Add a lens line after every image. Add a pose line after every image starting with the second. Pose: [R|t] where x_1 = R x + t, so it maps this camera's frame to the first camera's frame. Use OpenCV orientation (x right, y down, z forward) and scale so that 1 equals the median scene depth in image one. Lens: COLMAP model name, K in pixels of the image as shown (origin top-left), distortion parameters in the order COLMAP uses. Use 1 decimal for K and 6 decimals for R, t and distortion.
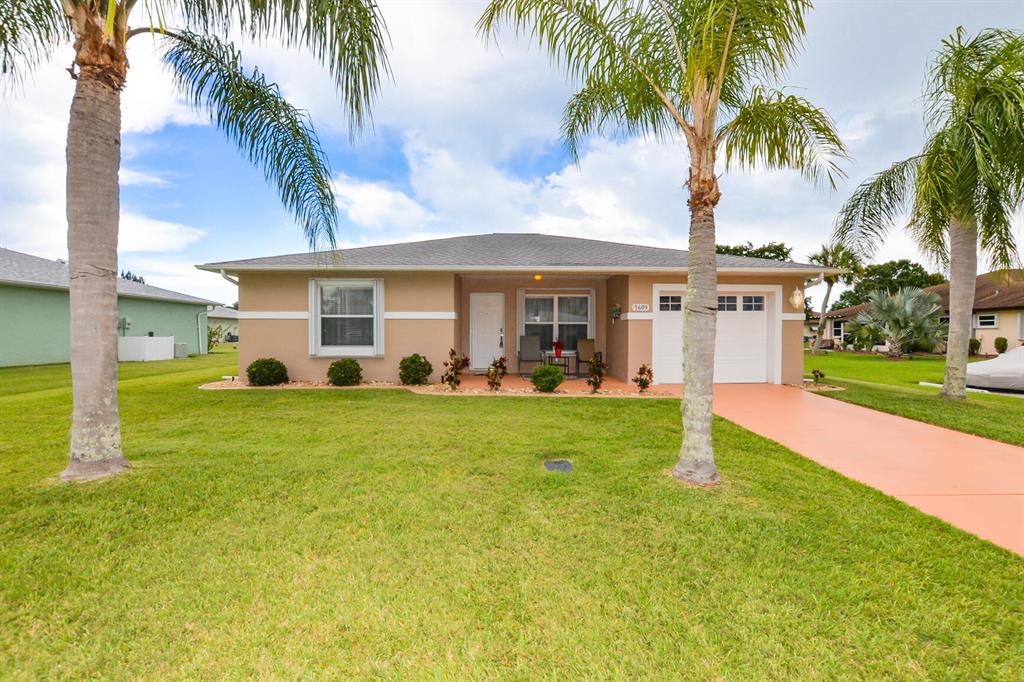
lens RADIAL K [[453.5, 0, 517.0], [0, 453.5, 347.6], [0, 0, 1]] dist [-0.015875, 0.000717]
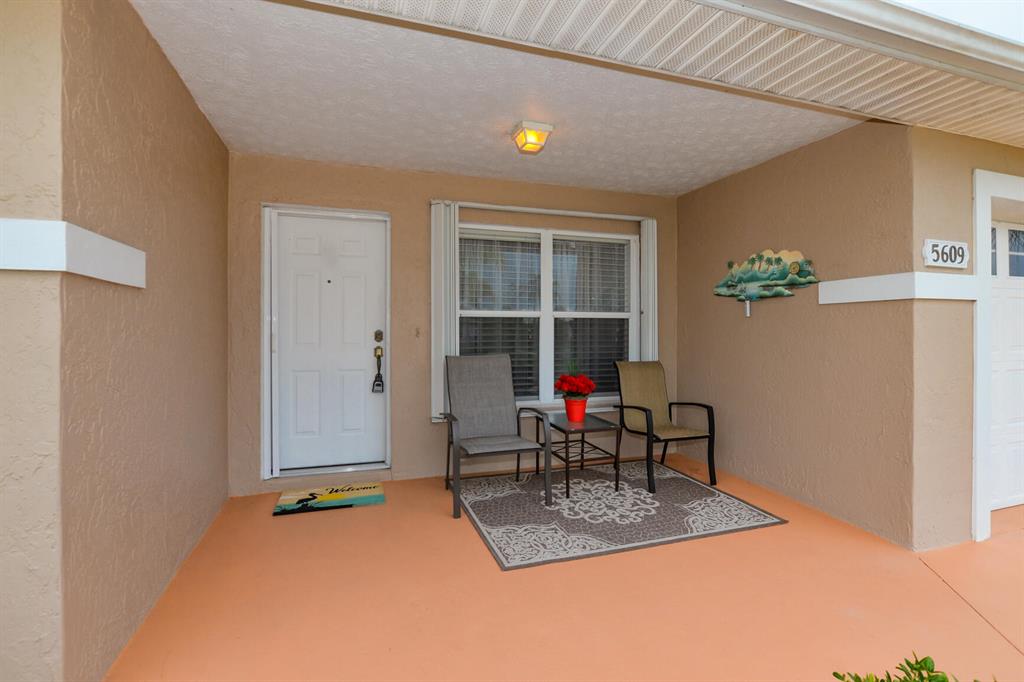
lens RADIAL K [[476.7, 0, 508.9], [0, 476.7, 339.9], [0, 0, 1]] dist [0.002772, 0.000176]
pose [[0.952022, -0.009661, 0.305878, -0.057088], [0.014172, 0.999821, -0.012532, -0.036805], [-0.305702, 0.016266, 0.951988, 0.787690]]
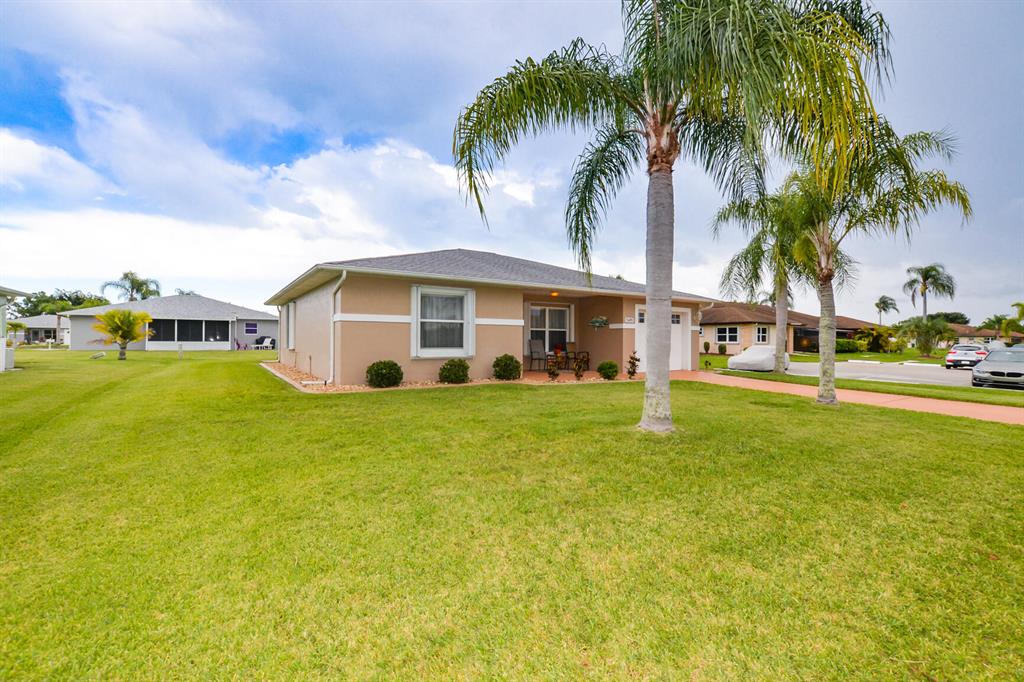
lens RADIAL K [[453.5, 0, 506.6], [0, 453.5, 341.7], [0, 0, 1]] dist [-0.015875, 0.000717]
pose [[0.848655, 0.000055, 0.528946, -0.790100], [0.014310, 0.999632, -0.023062, 0.007585], [-0.528753, 0.027141, 0.848342, -0.008658]]
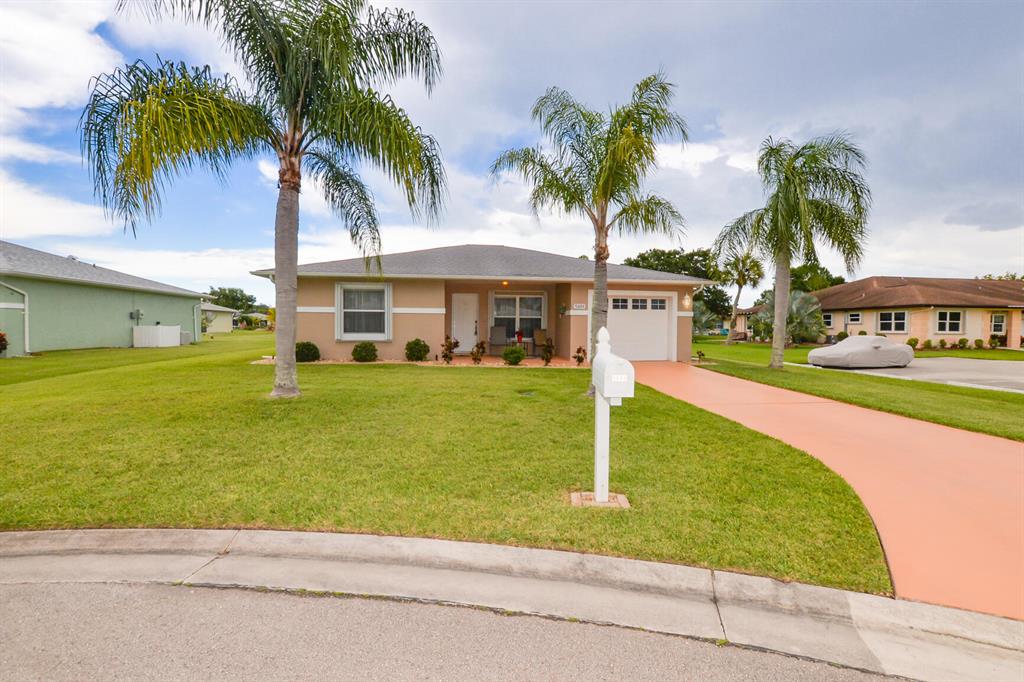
lens RADIAL K [[453.5, 0, 511.4], [0, 453.5, 336.7], [0, 0, 1]] dist [-0.015875, 0.000717]
pose [[0.995565, 0.004059, 0.093990, -0.064442], [-0.003148, 0.999947, -0.009834, 0.018574], [-0.094025, 0.009495, 0.995525, -0.360001]]
